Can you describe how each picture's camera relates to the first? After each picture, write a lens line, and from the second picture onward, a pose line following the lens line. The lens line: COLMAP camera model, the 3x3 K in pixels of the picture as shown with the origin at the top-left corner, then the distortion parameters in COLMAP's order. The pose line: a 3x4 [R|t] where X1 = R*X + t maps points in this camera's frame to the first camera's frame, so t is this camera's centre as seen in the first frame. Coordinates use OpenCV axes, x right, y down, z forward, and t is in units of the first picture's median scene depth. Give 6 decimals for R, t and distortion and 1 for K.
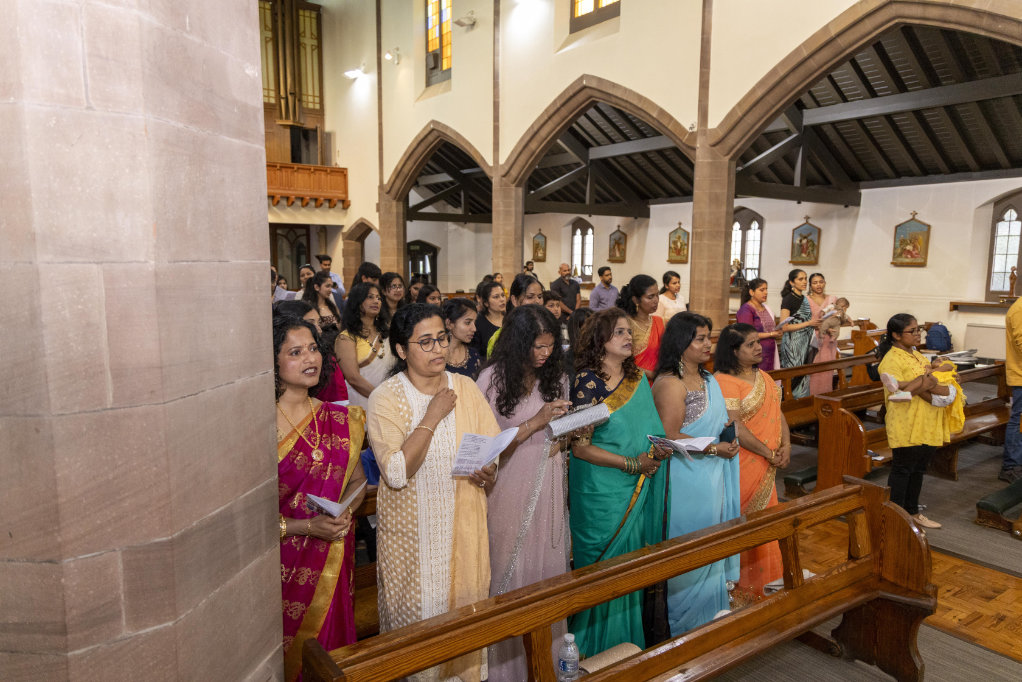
lens RADIAL K [[716.5, 0, 510.4], [0, 716.5, 343.9], [0, 0, 1]] dist [-0.041194, 0.006998]
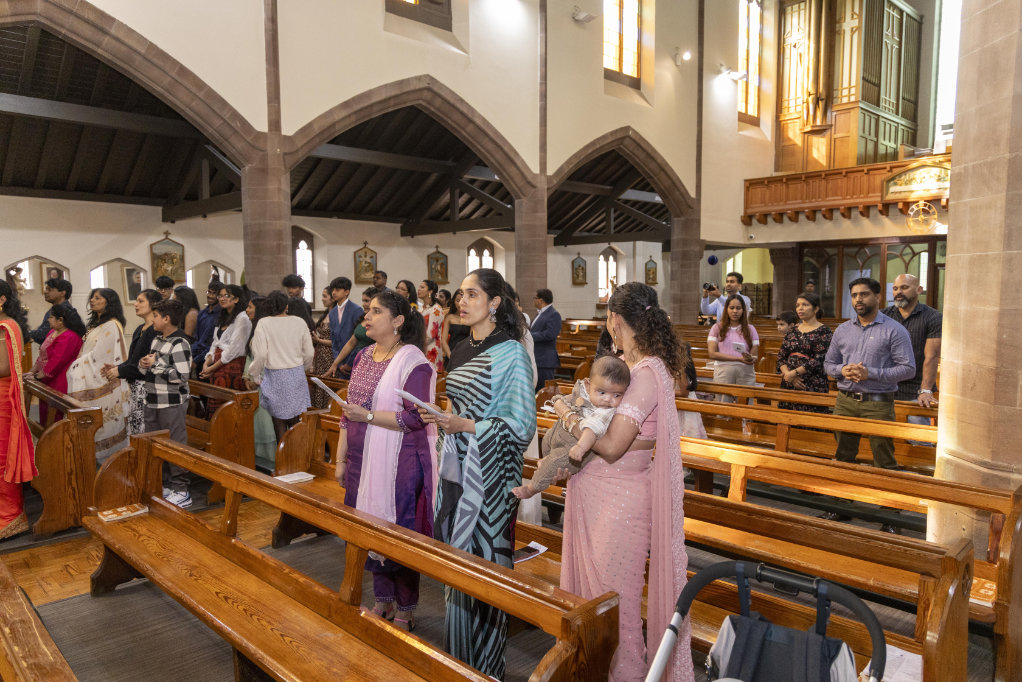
lens RADIAL K [[716.5, 0, 510.8], [0, 716.5, 340.0], [0, 0, 1]] dist [-0.041194, 0.006998]
pose [[-0.134696, -0.092039, 0.986603, -0.936818], [0.115305, 0.987457, 0.107861, -0.160792], [-0.984155, 0.128288, -0.122394, 1.227440]]
